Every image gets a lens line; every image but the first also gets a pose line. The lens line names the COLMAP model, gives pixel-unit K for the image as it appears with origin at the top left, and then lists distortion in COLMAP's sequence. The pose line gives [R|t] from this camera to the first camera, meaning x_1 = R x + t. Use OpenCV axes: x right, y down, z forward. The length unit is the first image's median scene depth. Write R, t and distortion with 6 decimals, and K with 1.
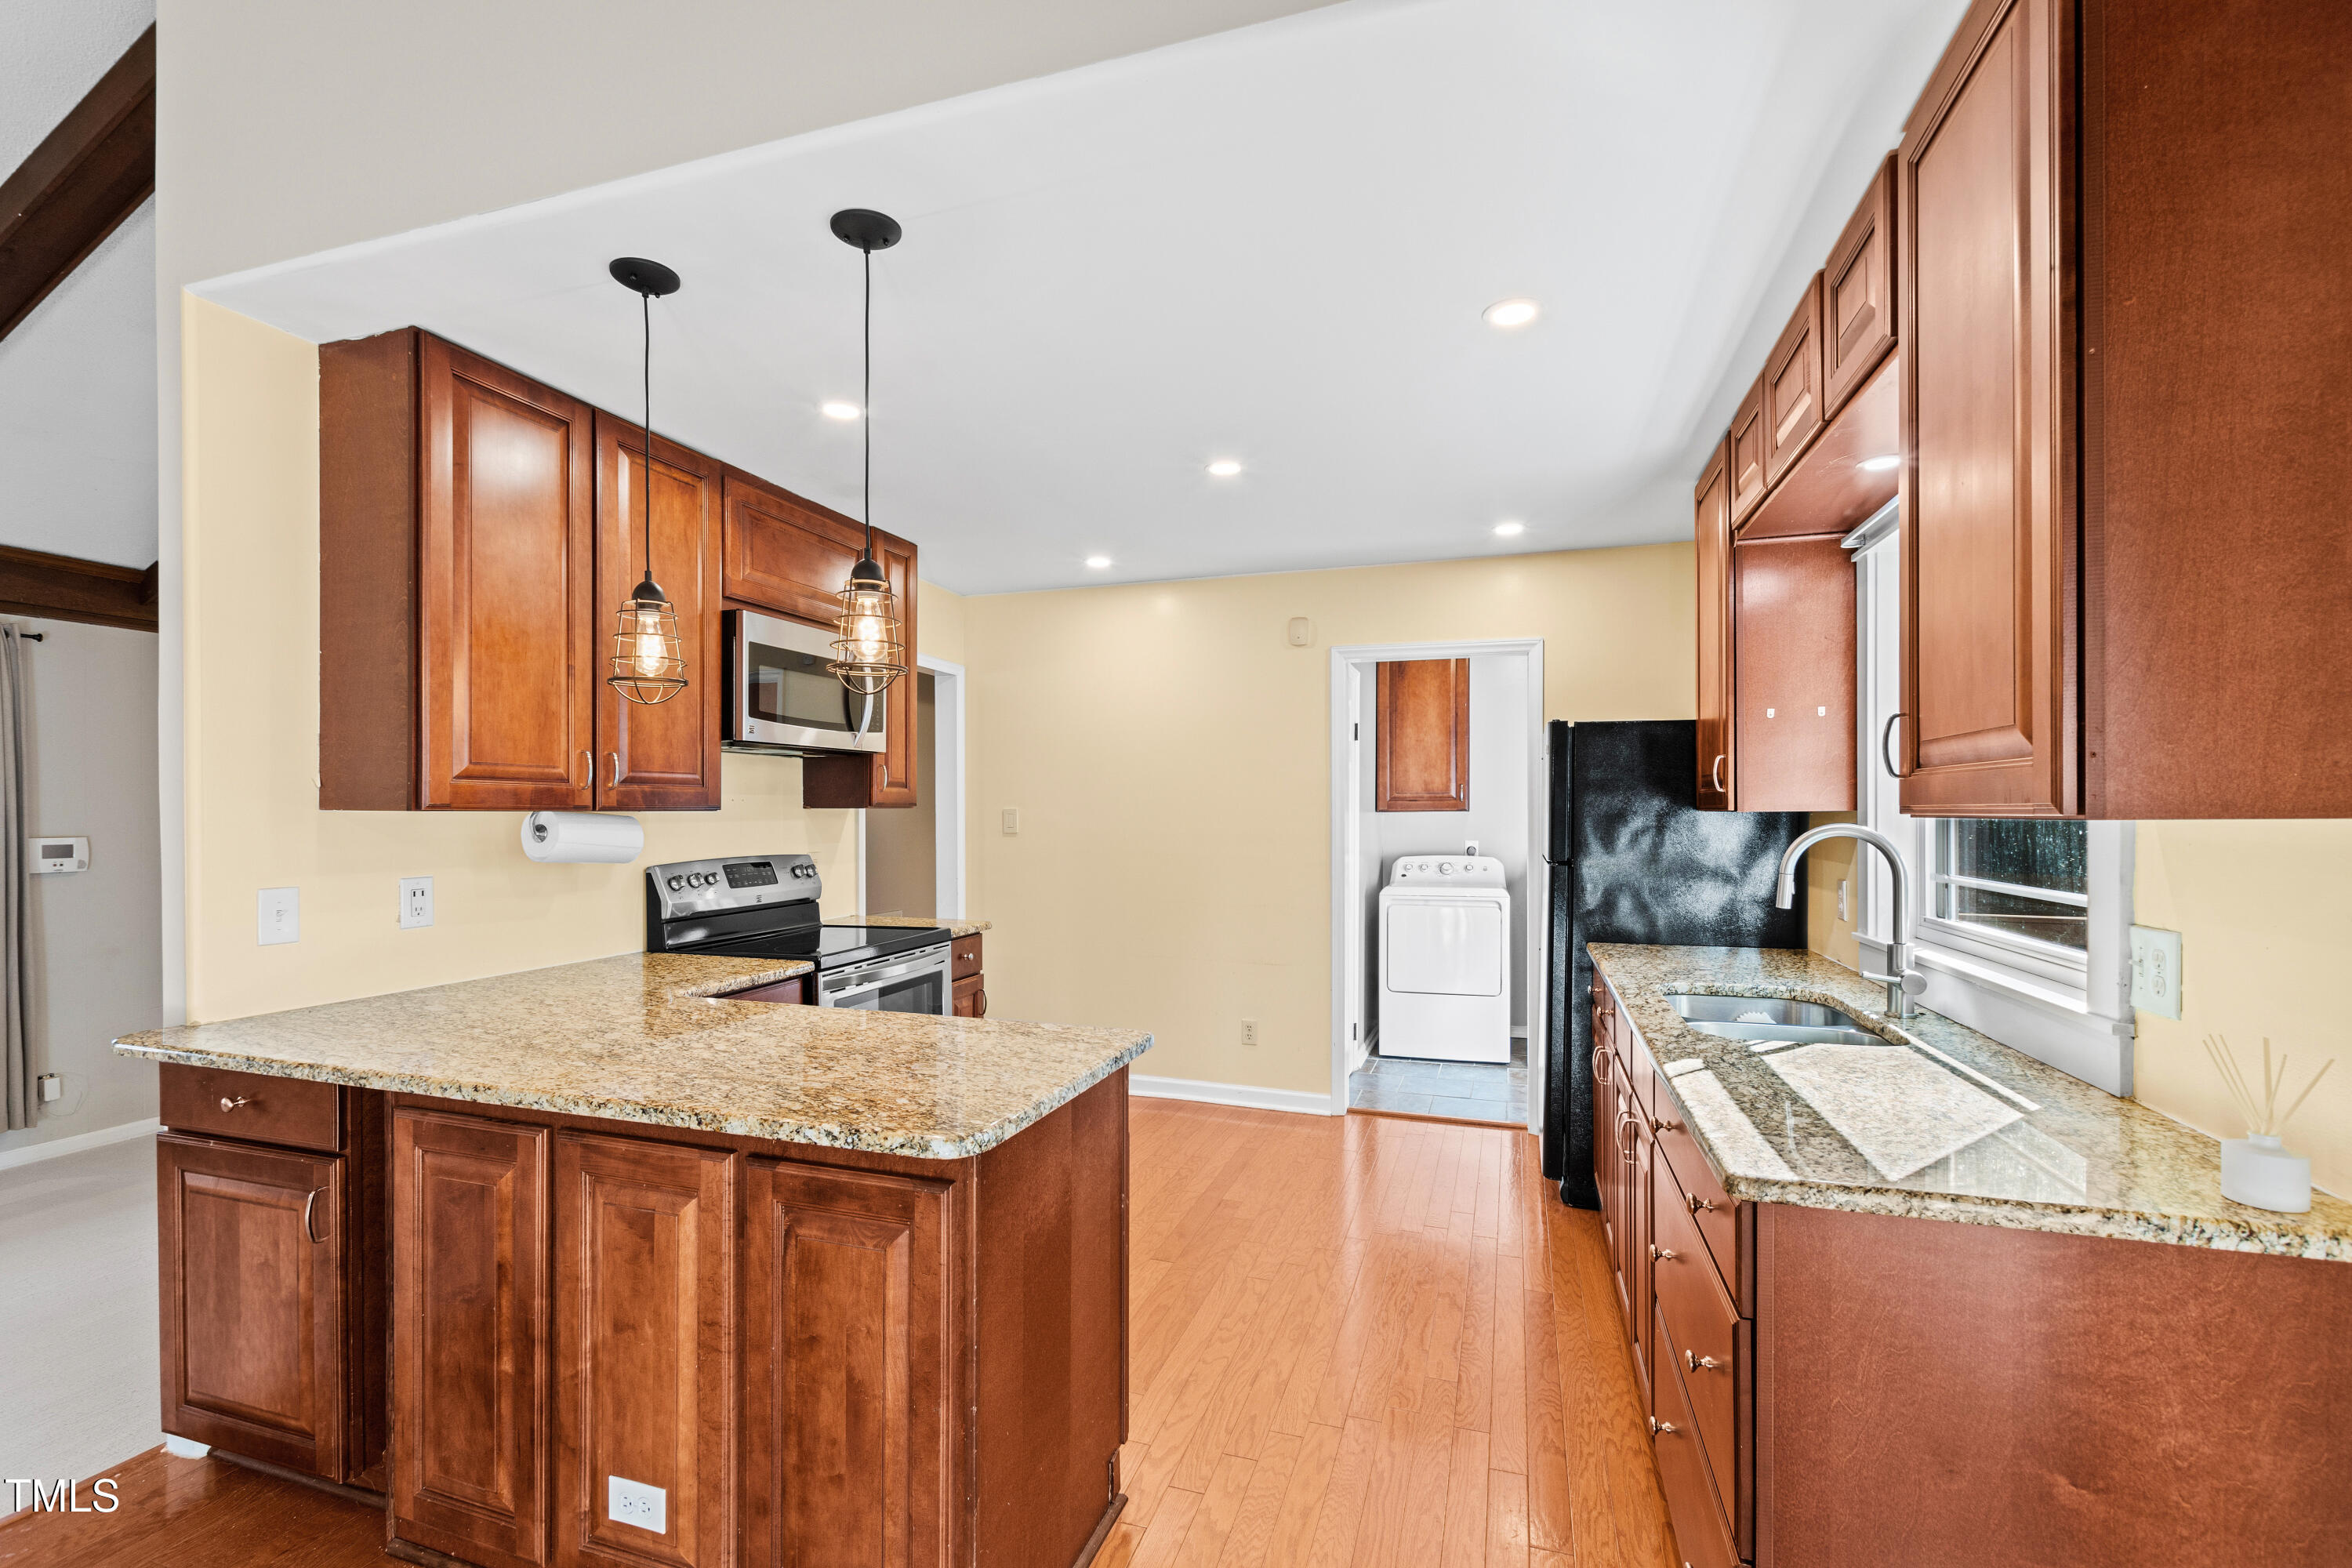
lens RADIAL K [[1018.0, 0, 1175.4], [0, 1018.0, 808.4], [0, 0, 1]] dist [0.003459, 0.000083]
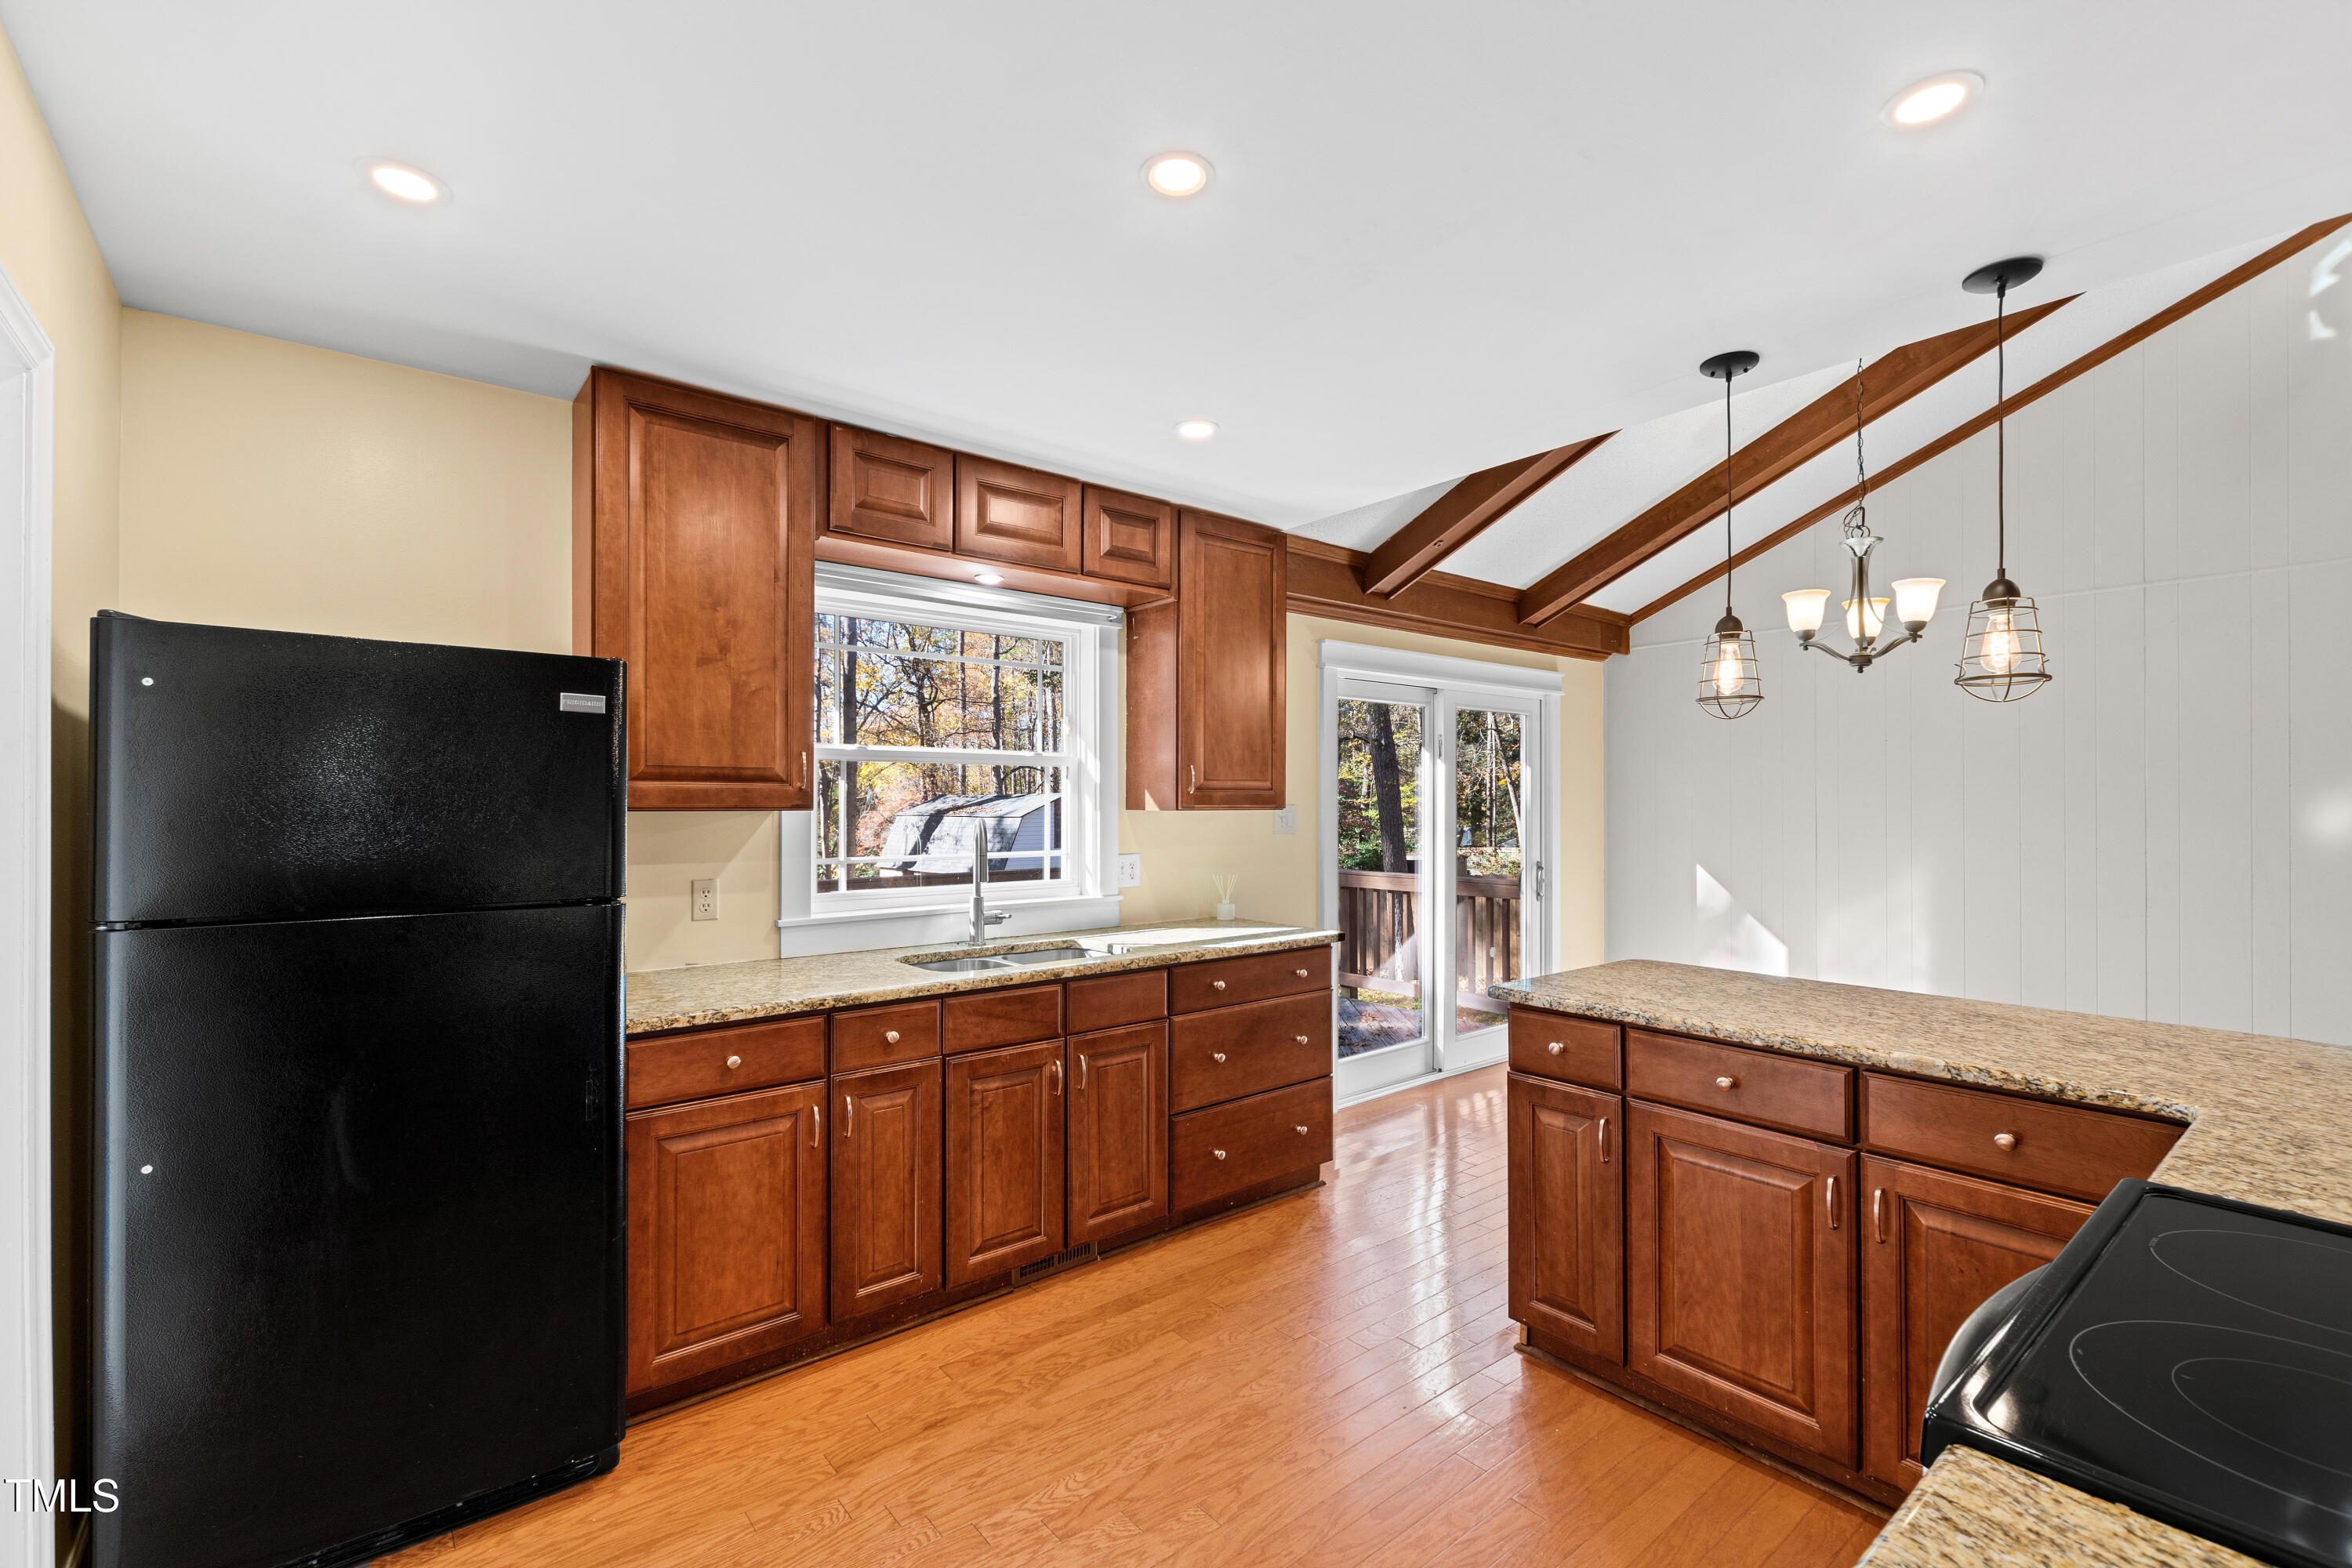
lens RADIAL K [[1018.0, 0, 1175.4], [0, 1018.0, 808.4], [0, 0, 1]] dist [0.003459, 0.000083]
pose [[-0.841534, 0.001911, 0.540200, -0.194552], [0.002221, 0.999998, -0.000078, 0.000659], [-0.540199, 0.001134, -0.841536, 1.186039]]
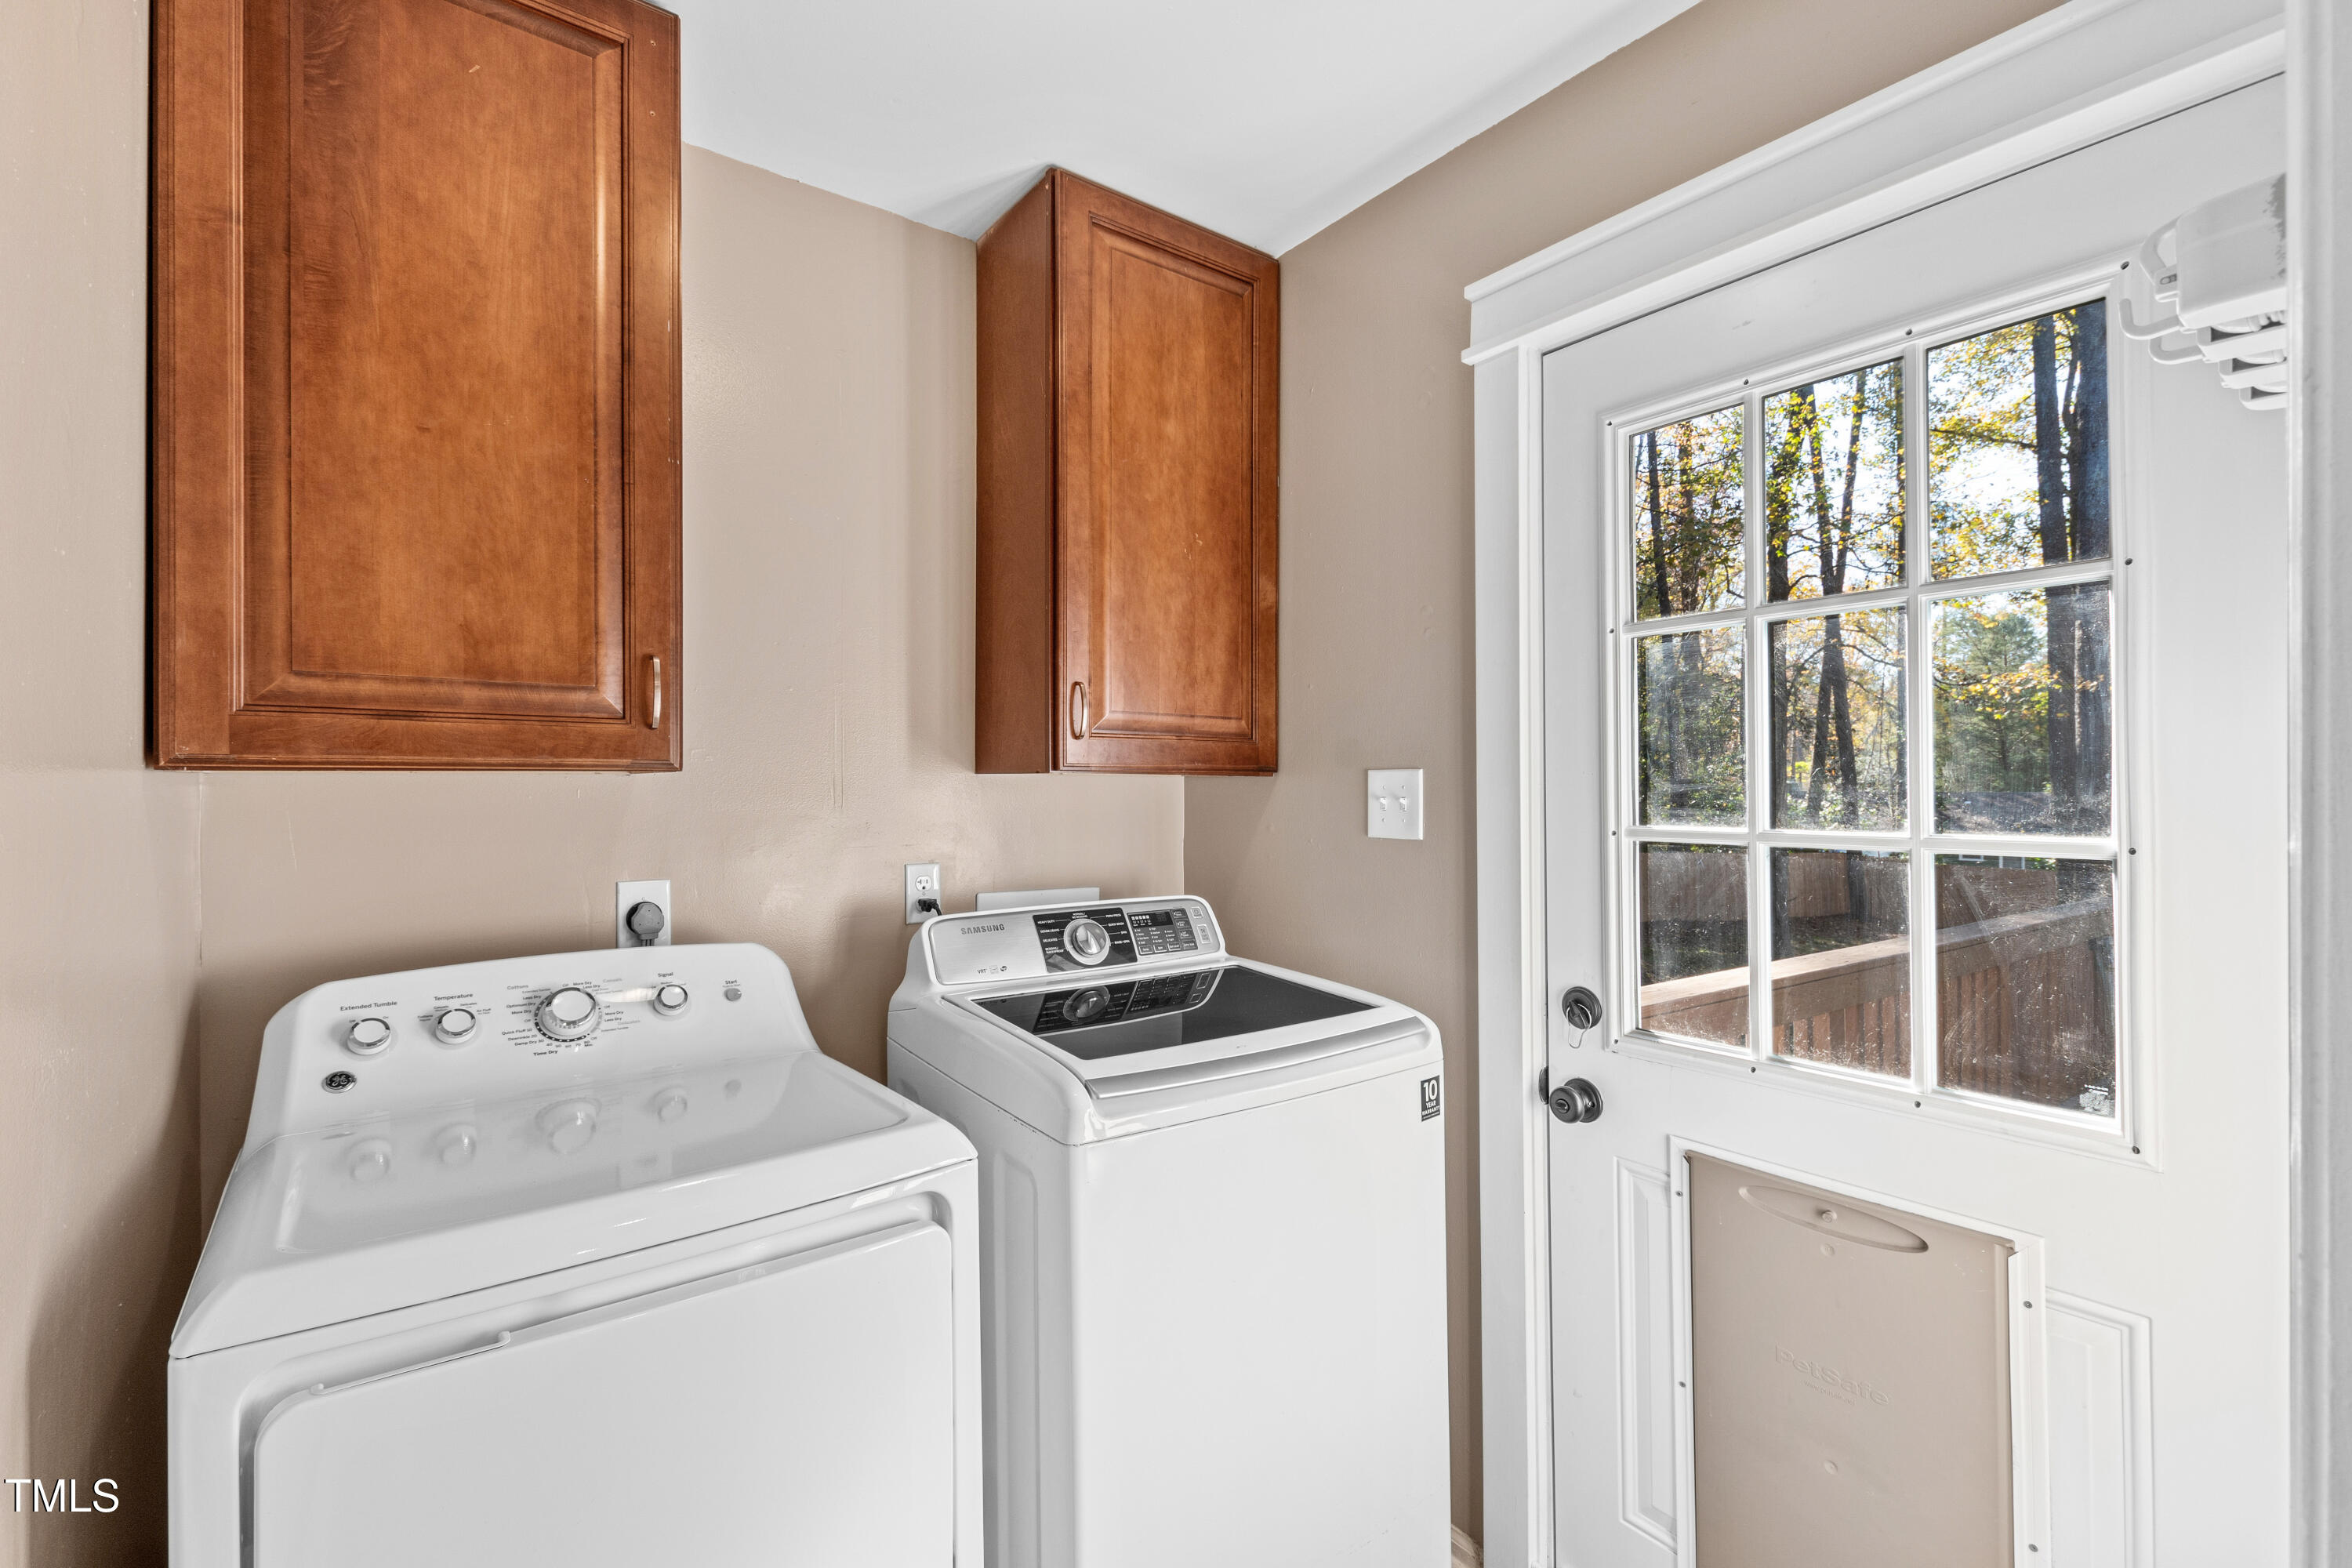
lens RADIAL K [[1017.7, 0, 1161.4], [0, 1017.7, 794.5], [0, 0, 1]] dist [0.005249, -0.000689]
pose [[0.580703, -0.001408, 0.814114, 0.239362], [-0.007446, 0.999947, 0.007040, 0.009012], [-0.814081, -0.010150, 0.580662, 1.167528]]
